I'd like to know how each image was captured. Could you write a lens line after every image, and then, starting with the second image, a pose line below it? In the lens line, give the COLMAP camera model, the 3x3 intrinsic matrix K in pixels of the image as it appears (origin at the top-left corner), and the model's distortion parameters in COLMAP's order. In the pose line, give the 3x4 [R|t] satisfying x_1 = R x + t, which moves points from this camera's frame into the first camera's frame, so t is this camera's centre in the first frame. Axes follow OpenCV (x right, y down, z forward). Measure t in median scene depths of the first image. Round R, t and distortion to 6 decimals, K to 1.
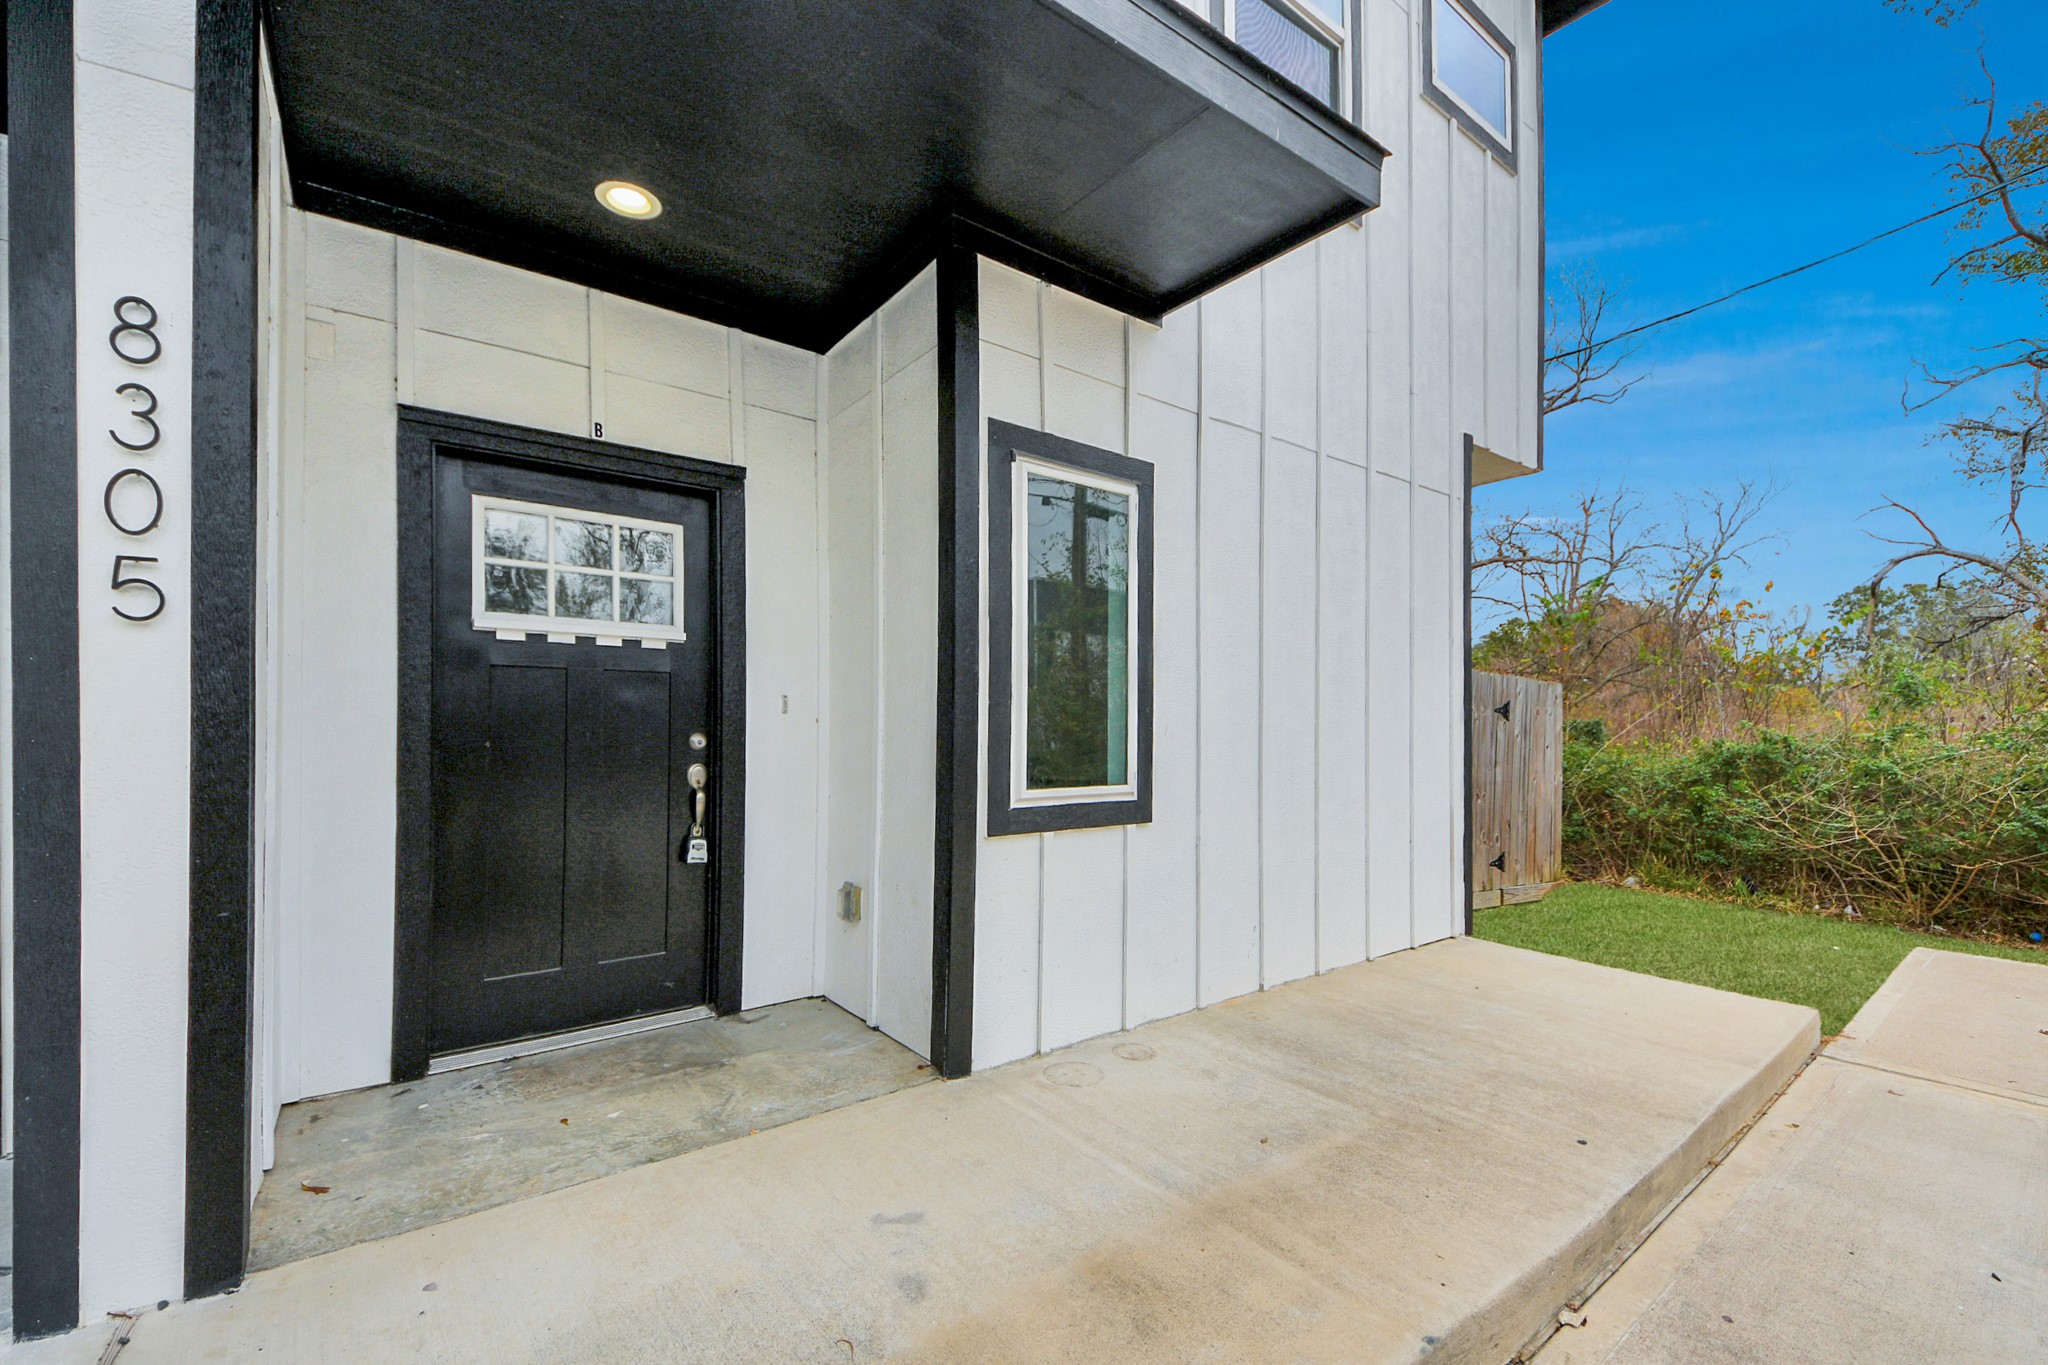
lens RADIAL K [[899.3, 0, 1024.9], [0, 899.3, 719.6], [0, 0, 1]] dist [-0.001205, -0.000215]
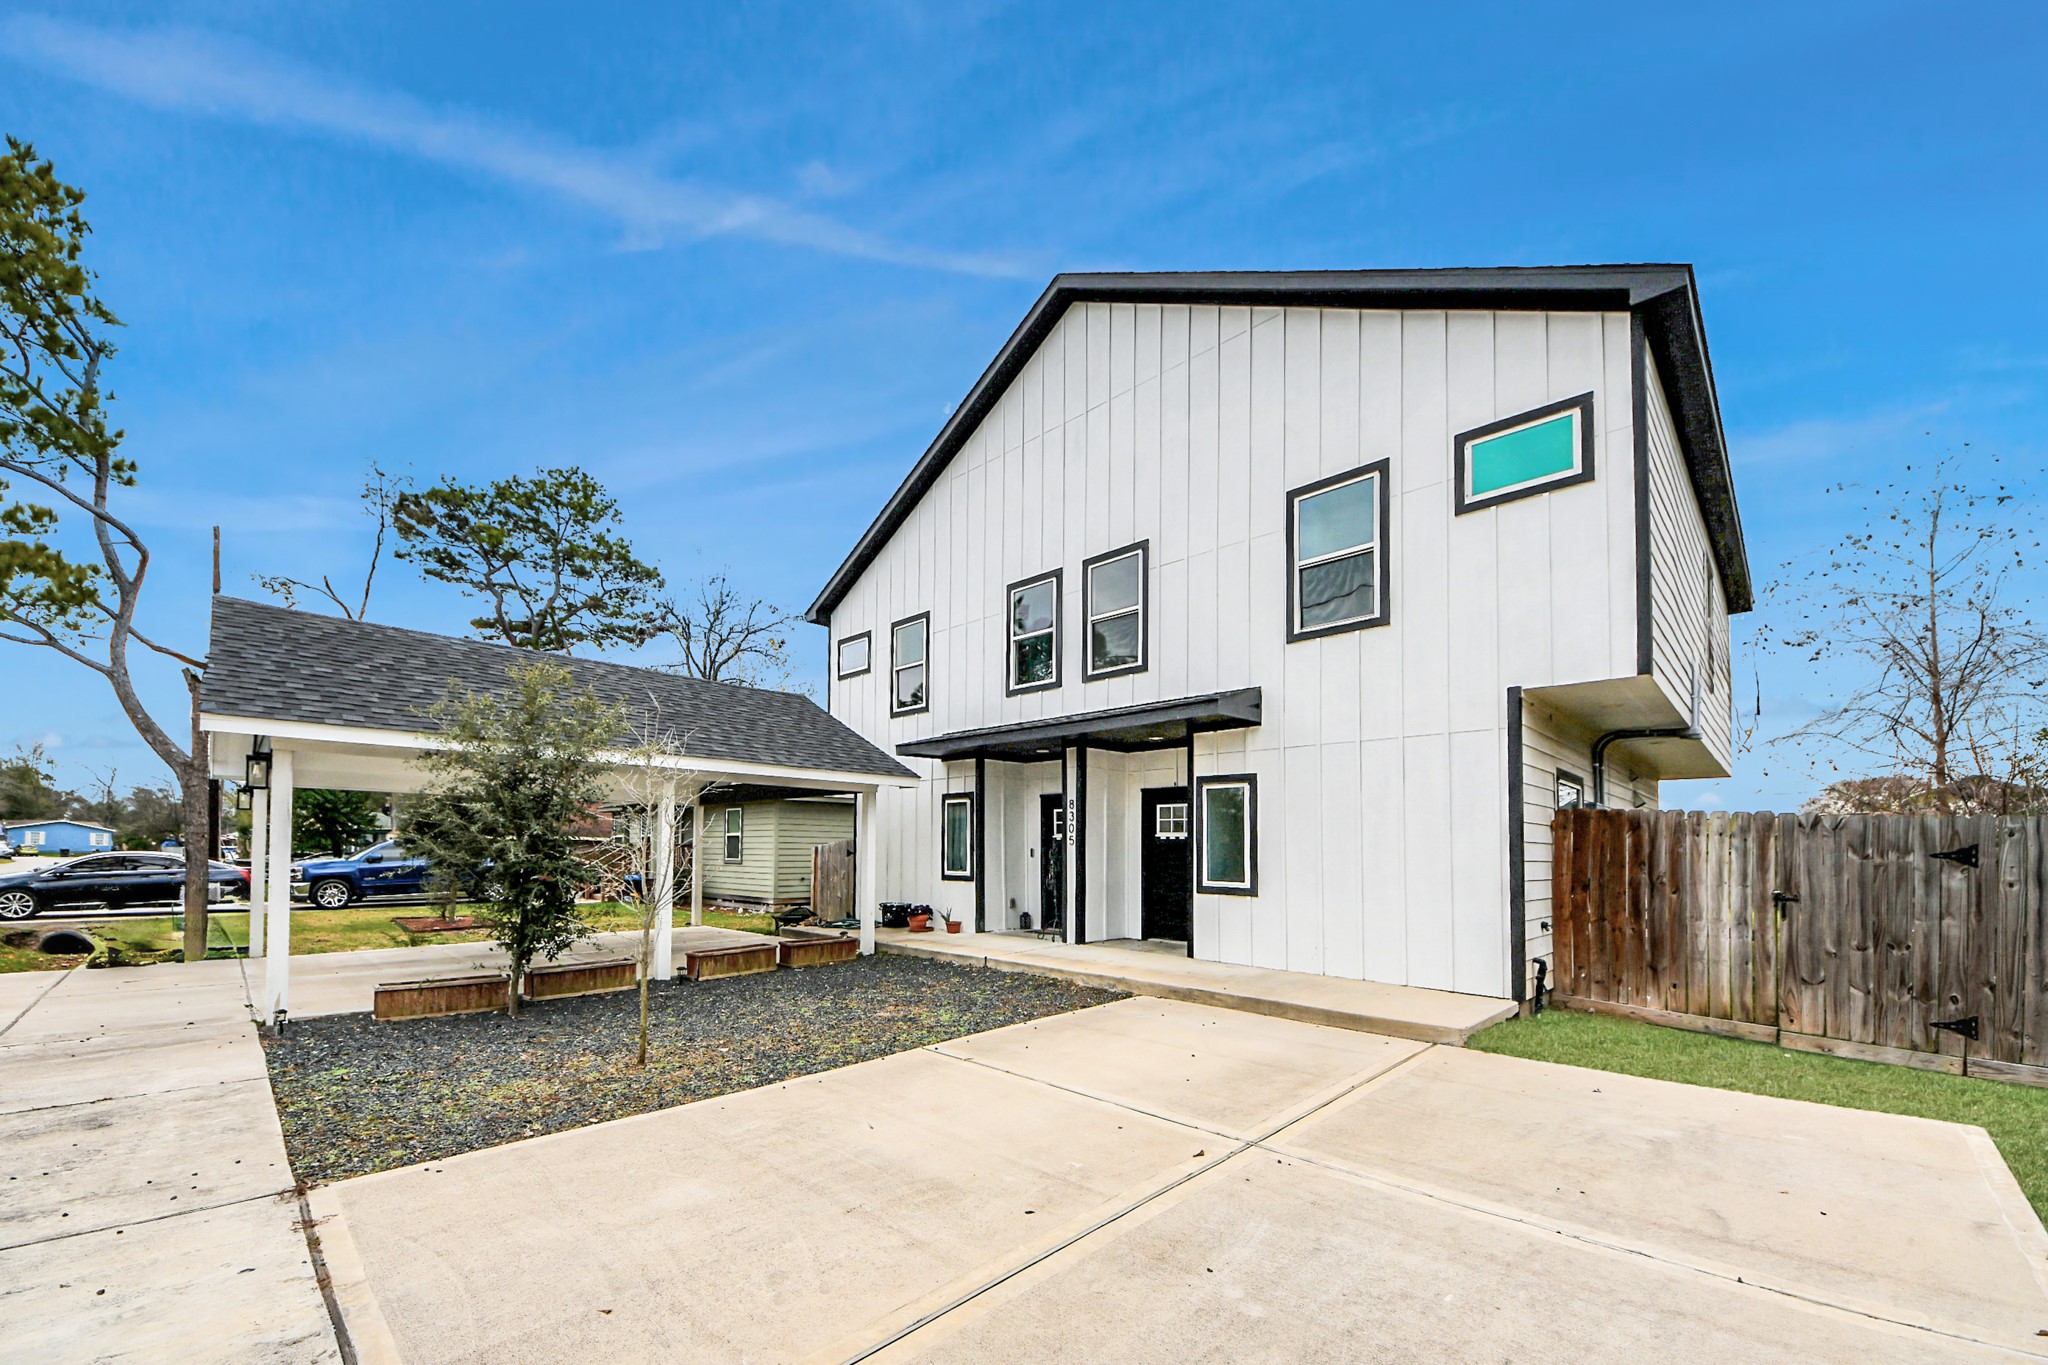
lens RADIAL K [[733.7, 0, 1034.5], [0, 733.7, 697.7], [0, 0, 1]] dist [0.015466, -0.012891]
pose [[0.139198, -0.198812, -0.970102, 2.827184], [-0.000707, 0.979619, -0.200864, -0.046478], [0.990264, 0.028646, 0.136221, -0.078816]]
